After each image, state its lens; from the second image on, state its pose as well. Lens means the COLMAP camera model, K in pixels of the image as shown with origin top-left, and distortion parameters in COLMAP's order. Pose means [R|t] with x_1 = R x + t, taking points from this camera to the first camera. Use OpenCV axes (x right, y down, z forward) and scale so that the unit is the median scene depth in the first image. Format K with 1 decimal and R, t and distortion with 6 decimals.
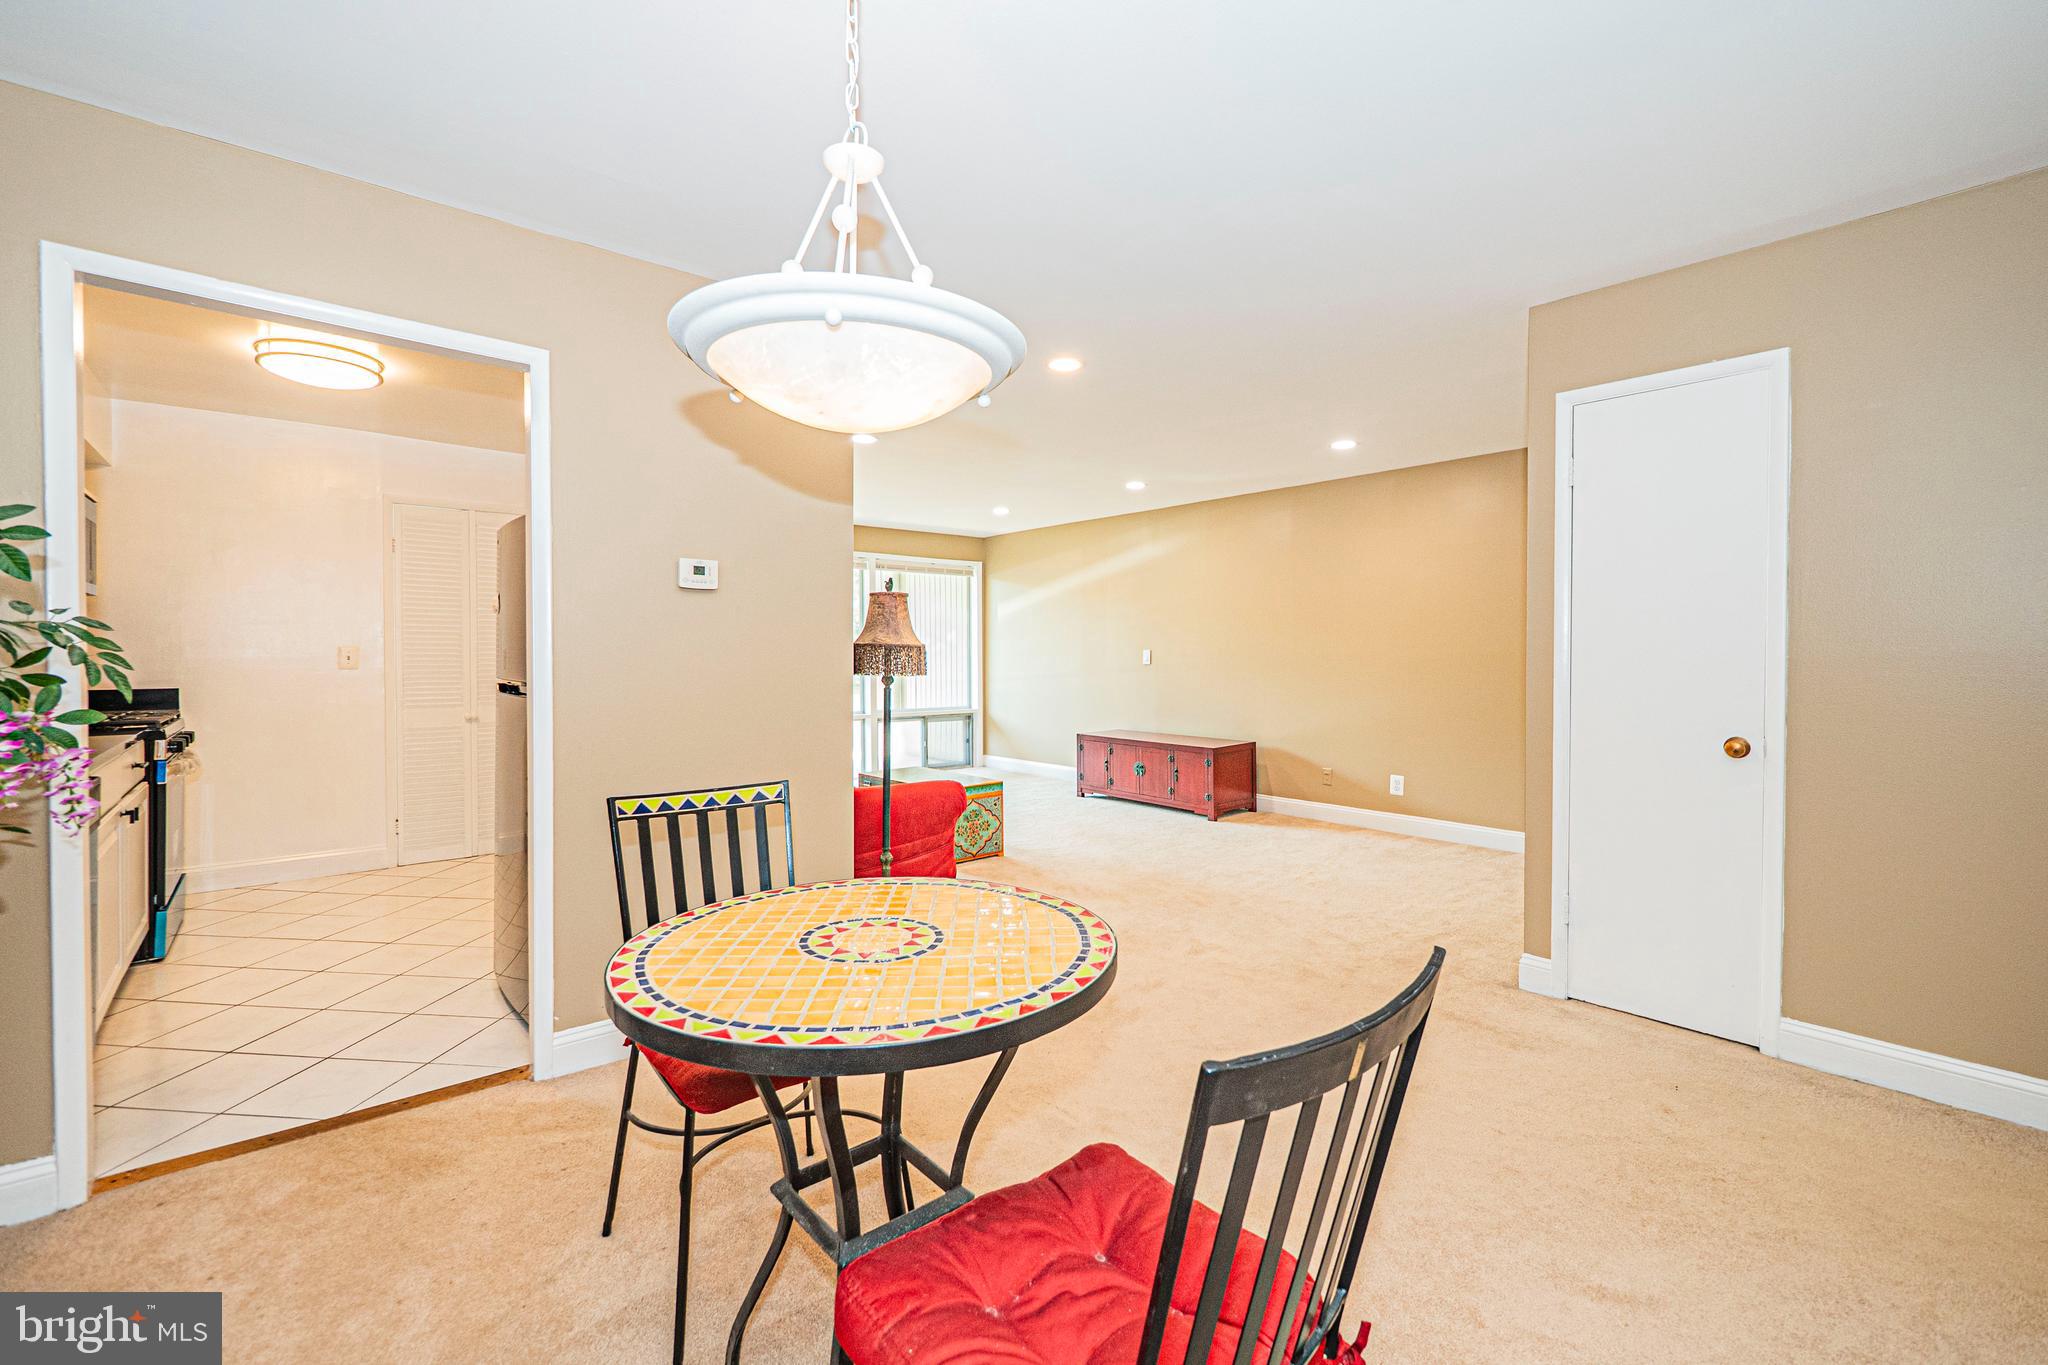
lens RADIAL K [[860.5, 0, 1024.1], [0, 860.5, 665.9], [0, 0, 1]] dist [-0.007211, 0.001500]
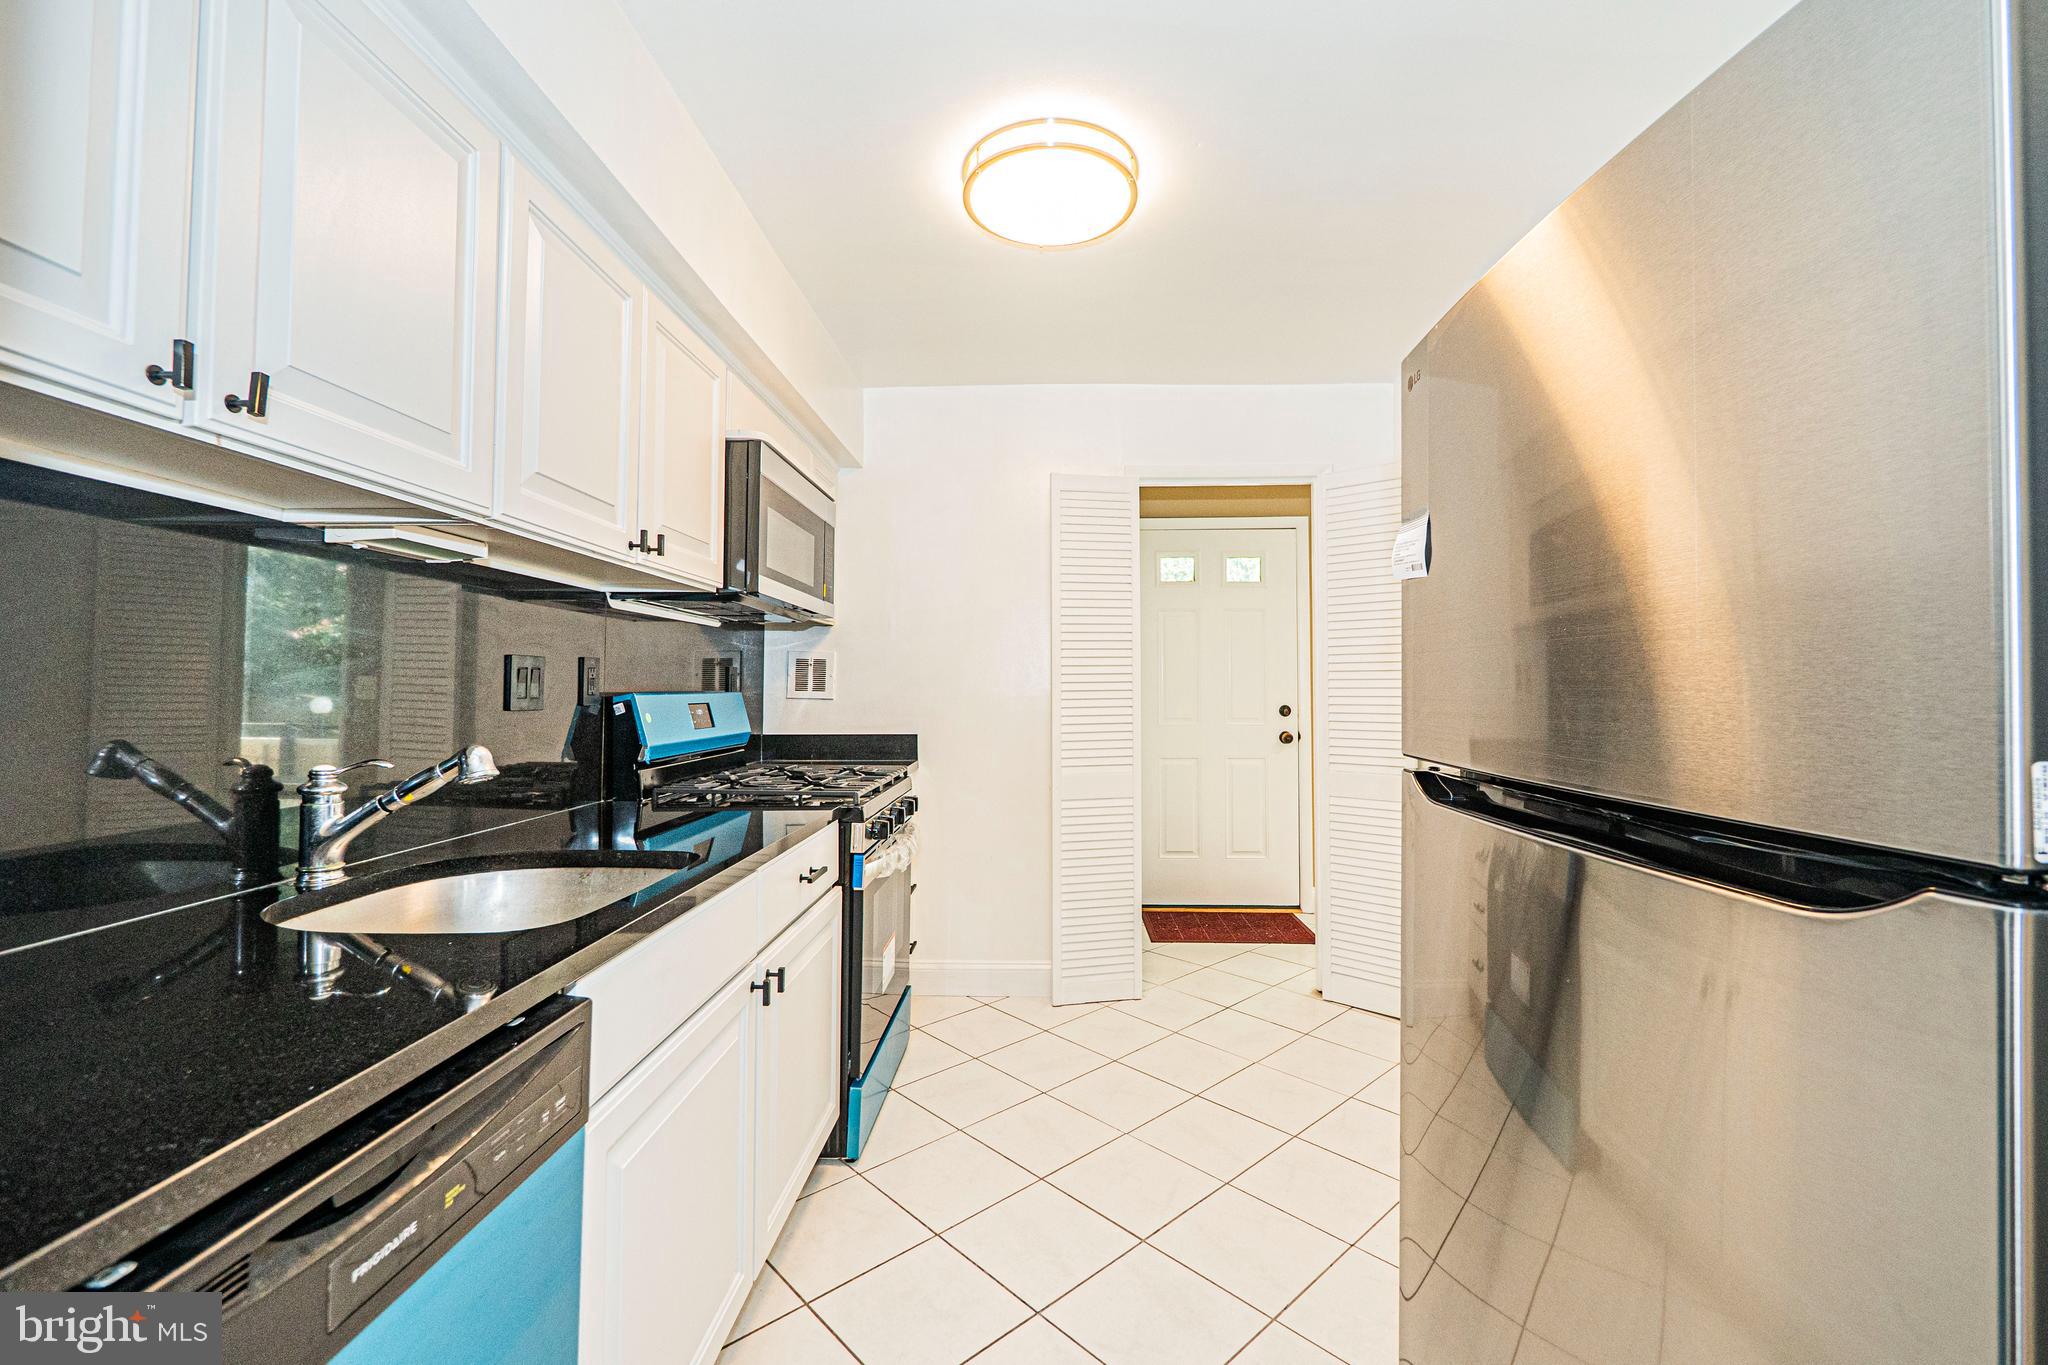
lens RADIAL K [[860.5, 0, 1020.9], [0, 860.5, 677.7], [0, 0, 1]] dist [-0.007211, 0.001500]
pose [[0.737983, -0.011293, -0.674725, -0.394945], [-0.008639, 0.999620, -0.026180, -0.006709], [0.674764, 0.025150, 0.737605, 0.499244]]
